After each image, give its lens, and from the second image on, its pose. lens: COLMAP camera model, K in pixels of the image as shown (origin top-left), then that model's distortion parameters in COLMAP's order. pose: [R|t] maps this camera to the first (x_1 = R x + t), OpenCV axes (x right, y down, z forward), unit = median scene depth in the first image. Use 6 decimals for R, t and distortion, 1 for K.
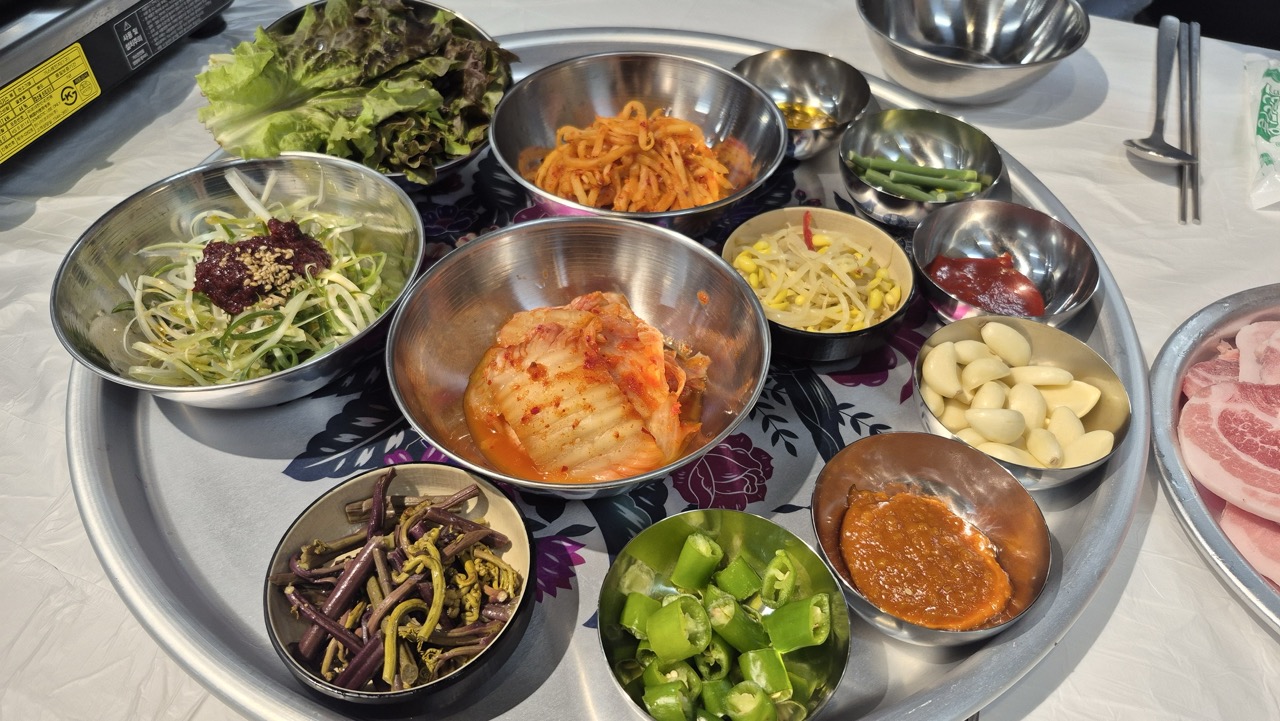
lens RADIAL K [[1018.0, 0, 639.9], [0, 1018.0, 378.4], [0, 0, 1]] dist [0.090209, -0.230444]
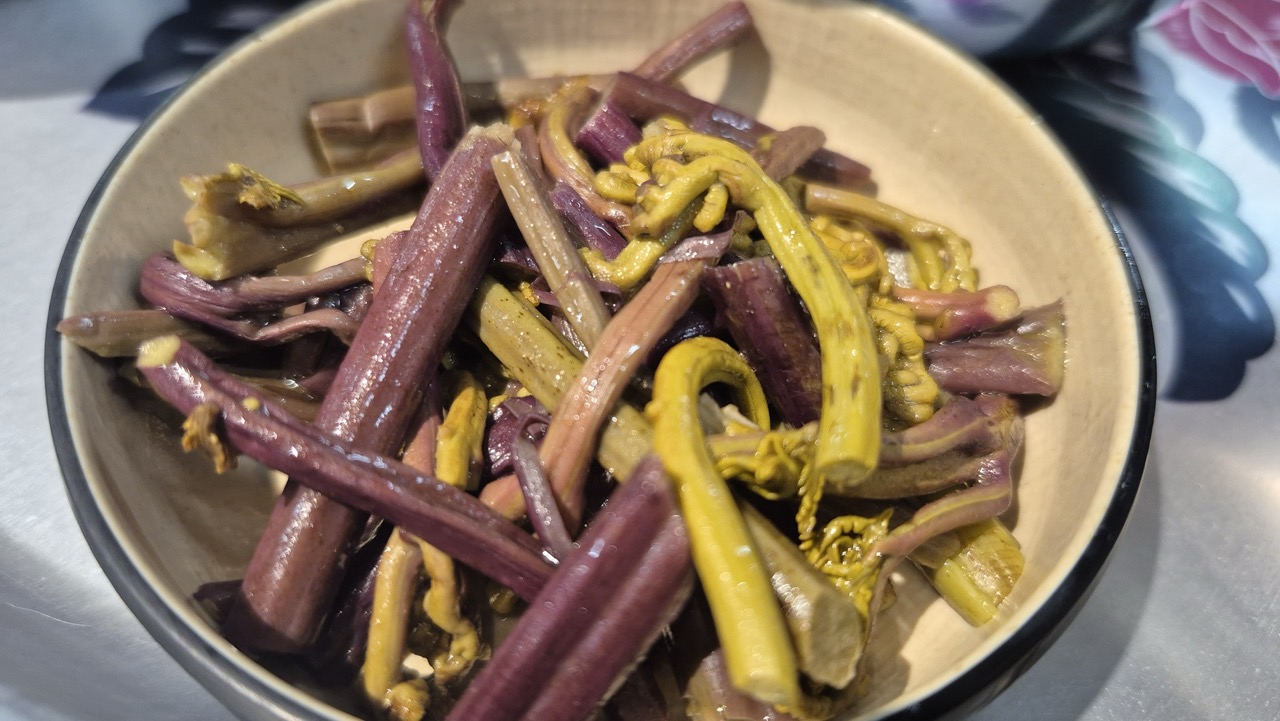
lens RADIAL K [[1018.0, 0, 639.9], [0, 1018.0, 378.4], [0, 0, 1]] dist [0.090209, -0.230444]
pose [[0.983571, -0.120833, 0.134115, -0.270288], [0.107575, 0.988943, 0.102071, 0.200032], [-0.144965, -0.085967, 0.985695, 0.767900]]
